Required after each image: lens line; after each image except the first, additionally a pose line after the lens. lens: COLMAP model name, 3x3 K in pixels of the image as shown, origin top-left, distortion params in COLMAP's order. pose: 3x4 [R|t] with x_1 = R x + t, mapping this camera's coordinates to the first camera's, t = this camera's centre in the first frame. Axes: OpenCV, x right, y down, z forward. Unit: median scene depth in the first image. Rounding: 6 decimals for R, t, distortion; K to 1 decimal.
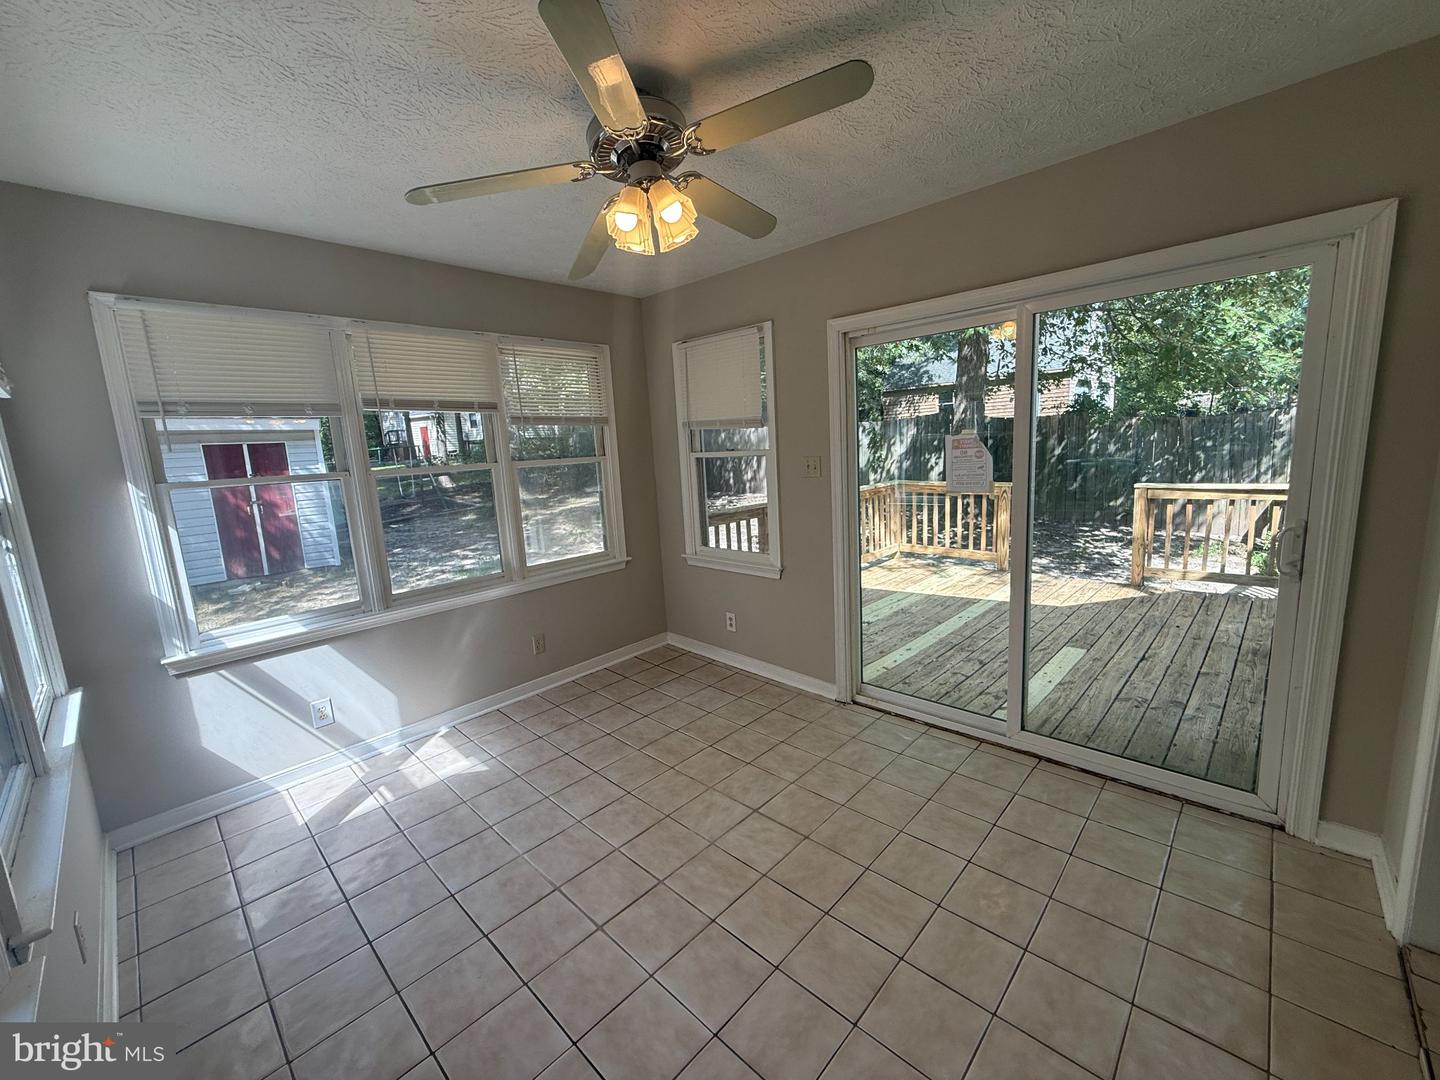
lens RADIAL K [[576.8, 0, 717.6], [0, 576.8, 539.6], [0, 0, 1]] dist [0.000903, -0.000030]
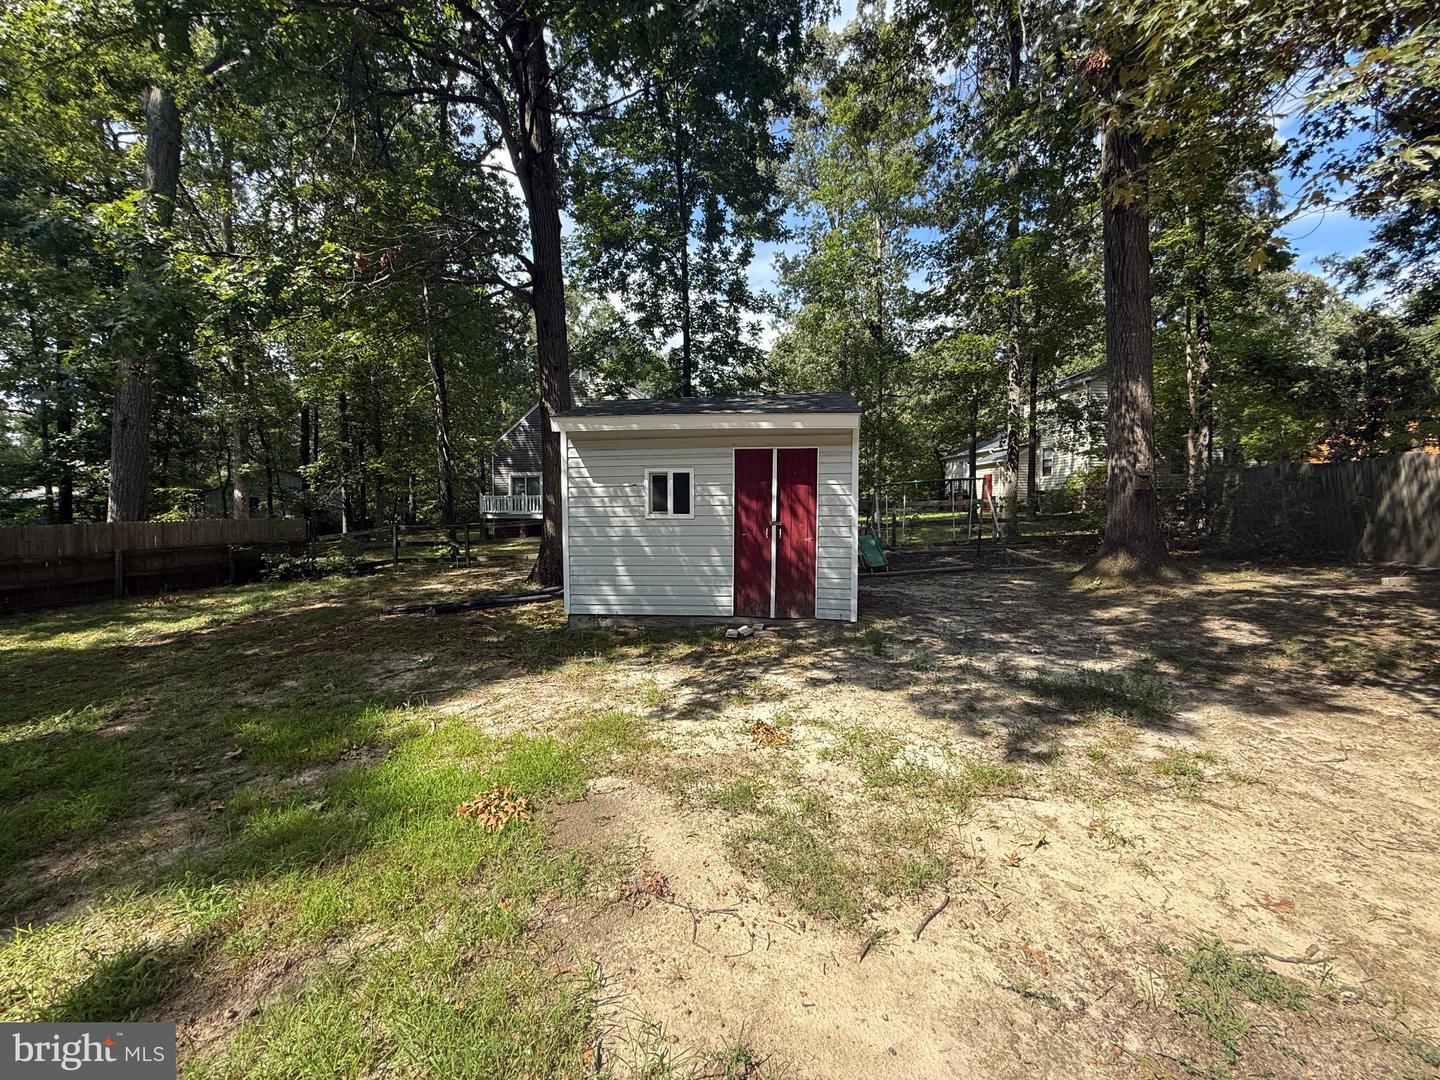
lens RADIAL K [[576.8, 0, 717.6], [0, 576.8, 539.6], [0, 0, 1]] dist [0.000903, -0.000030]
pose [[0.624282, 0.084583, -0.776607, -0.688460], [-0.162793, 0.986382, -0.023432, -0.035537], [0.764049, 0.141055, 0.629550, 1.281727]]
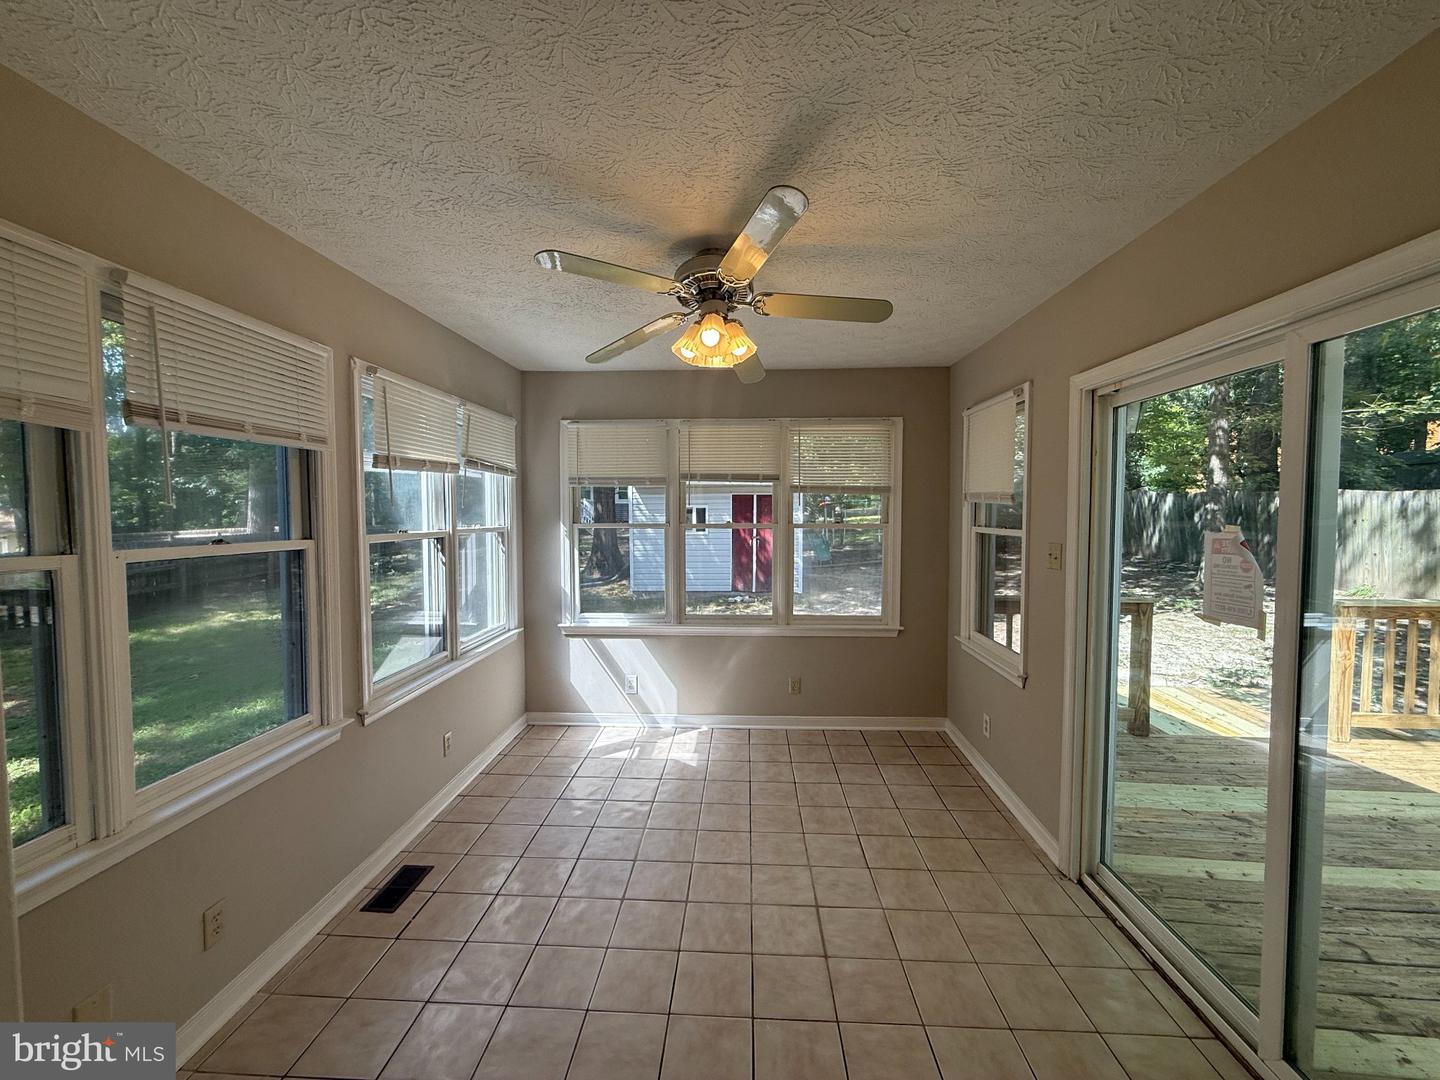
lens RADIAL K [[576.8, 0, 717.6], [0, 576.8, 539.6], [0, 0, 1]] dist [0.000903, -0.000030]
pose [[0.652511, 0.090064, -0.752408, 0.449216], [-0.156707, 0.987487, -0.017698, -0.060911], [0.741399, 0.129455, 0.658460, 0.126465]]
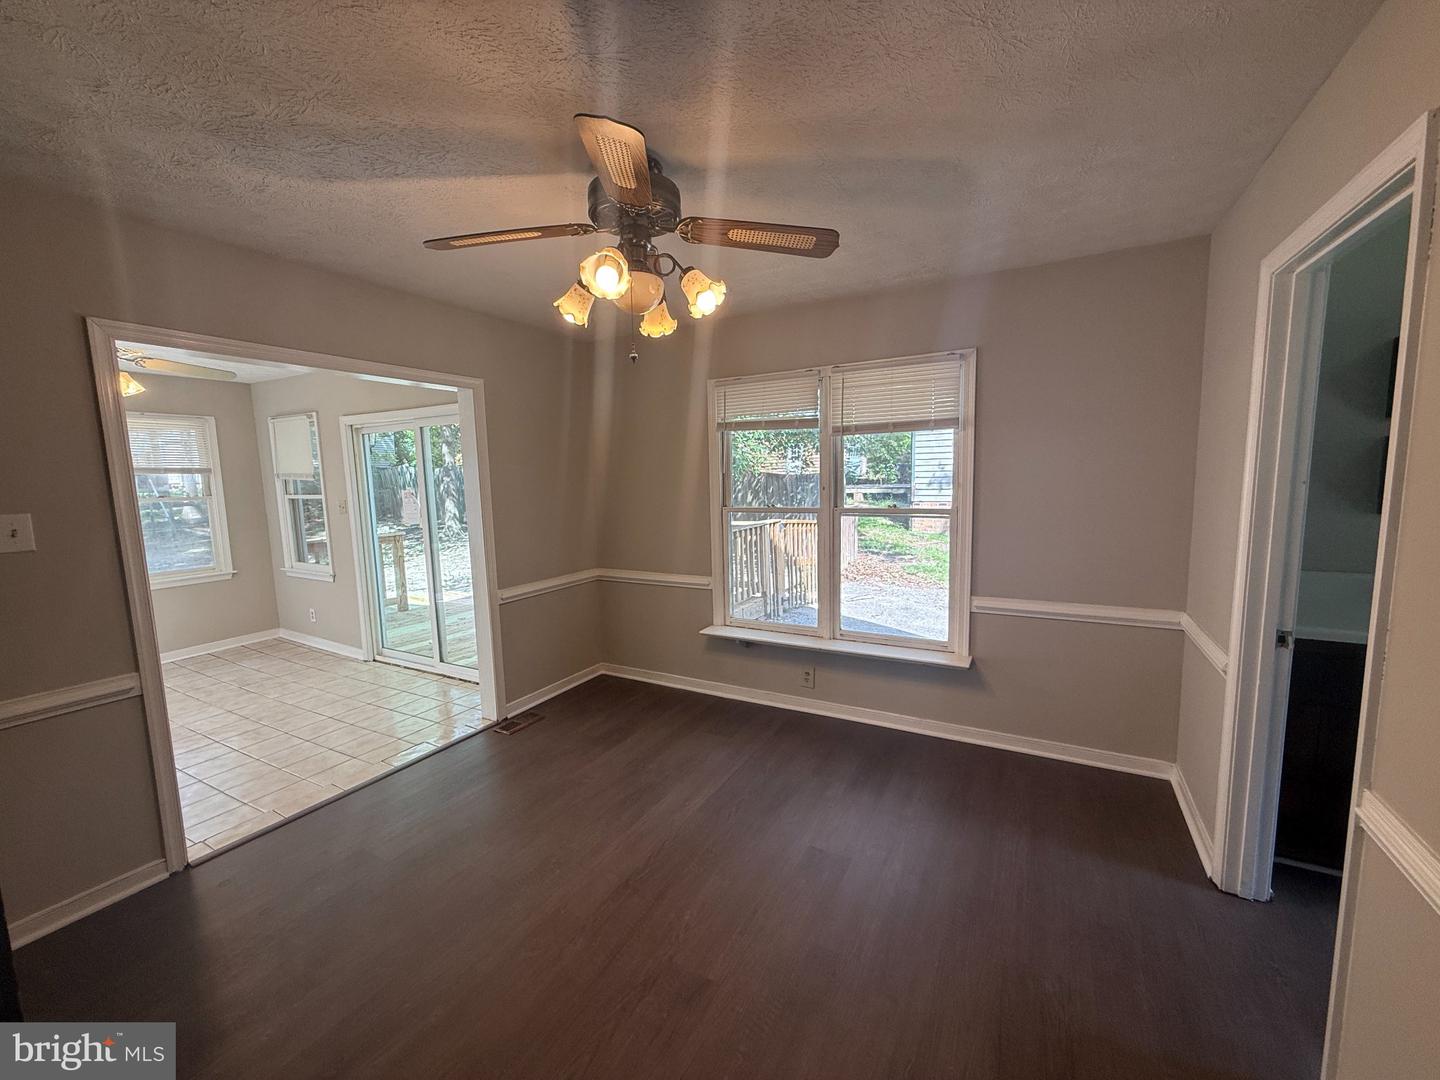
lens RADIAL K [[567.4, 0, 716.5], [0, 567.4, 544.2], [0, 0, 1]] dist [-0.000104, -0.000048]
pose [[0.965852, 0.001860, 0.259088, 0.726001], [0.012874, 0.998394, -0.055161, 0.069162], [-0.258775, 0.056612, 0.964277, -0.708732]]
